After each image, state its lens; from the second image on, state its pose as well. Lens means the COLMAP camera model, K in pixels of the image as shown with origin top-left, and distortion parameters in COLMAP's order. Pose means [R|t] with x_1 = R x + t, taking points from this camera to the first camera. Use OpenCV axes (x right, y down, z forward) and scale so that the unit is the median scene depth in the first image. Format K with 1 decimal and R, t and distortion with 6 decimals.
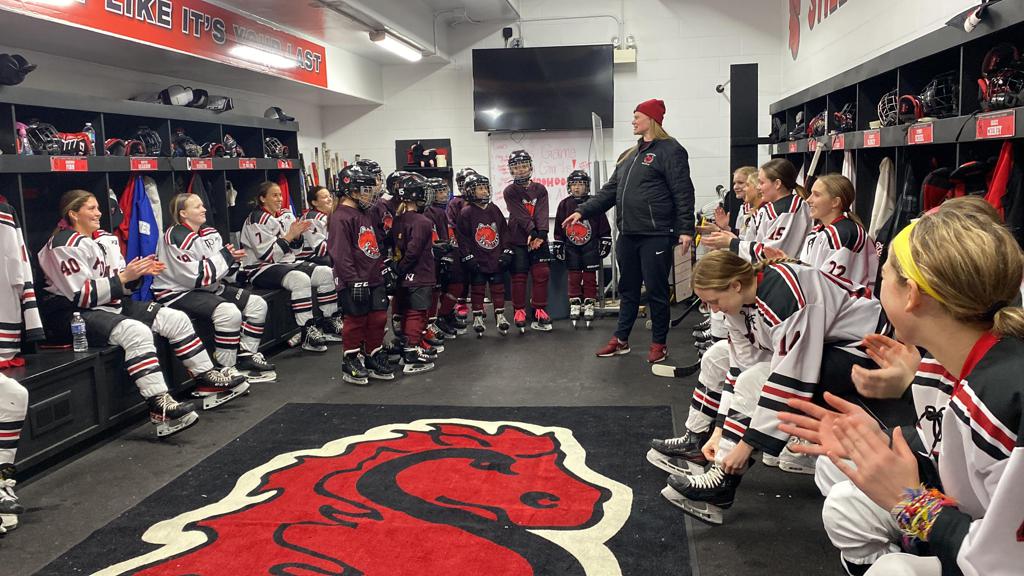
lens RADIAL K [[938.7, 0, 512.7], [0, 938.7, 289.5], [0, 0, 1]] dist [0.004137, 0.000000]
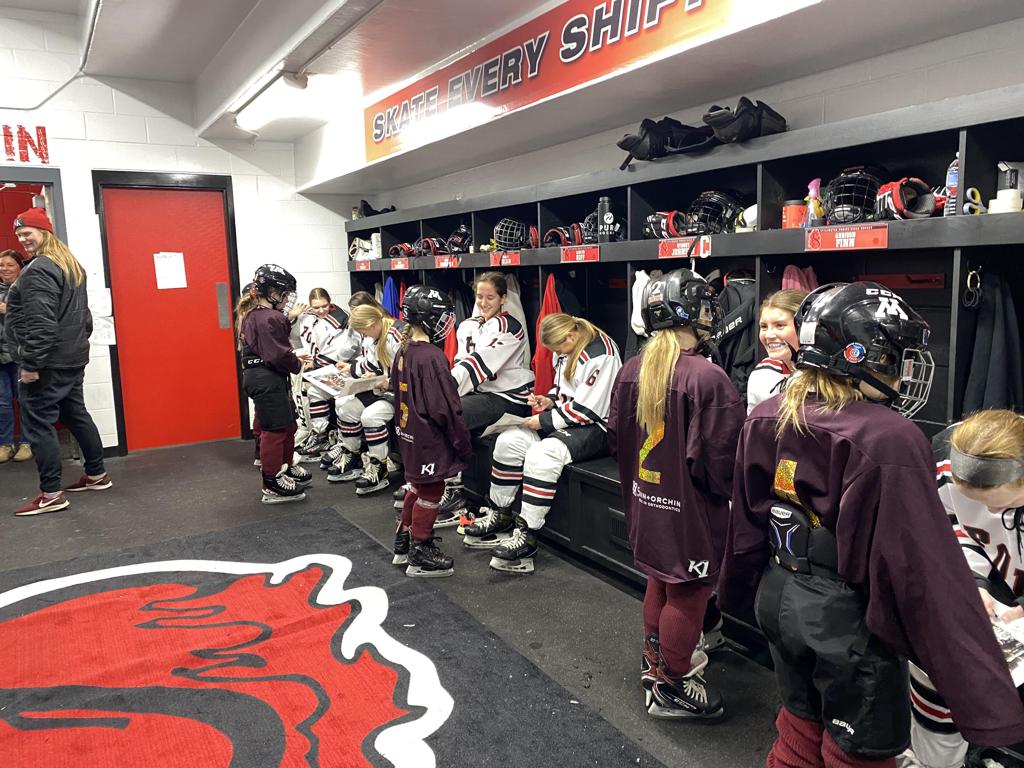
lens RADIAL K [[788.5, 0, 517.6], [0, 788.5, 382.2], [0, 0, 1]] dist [0.006479, -0.014582]
pose [[-0.771801, 0.134433, -0.621491, 0.030657], [-0.041206, 0.964767, 0.259858, -0.193479], [0.634527, 0.226168, -0.739069, 1.452167]]
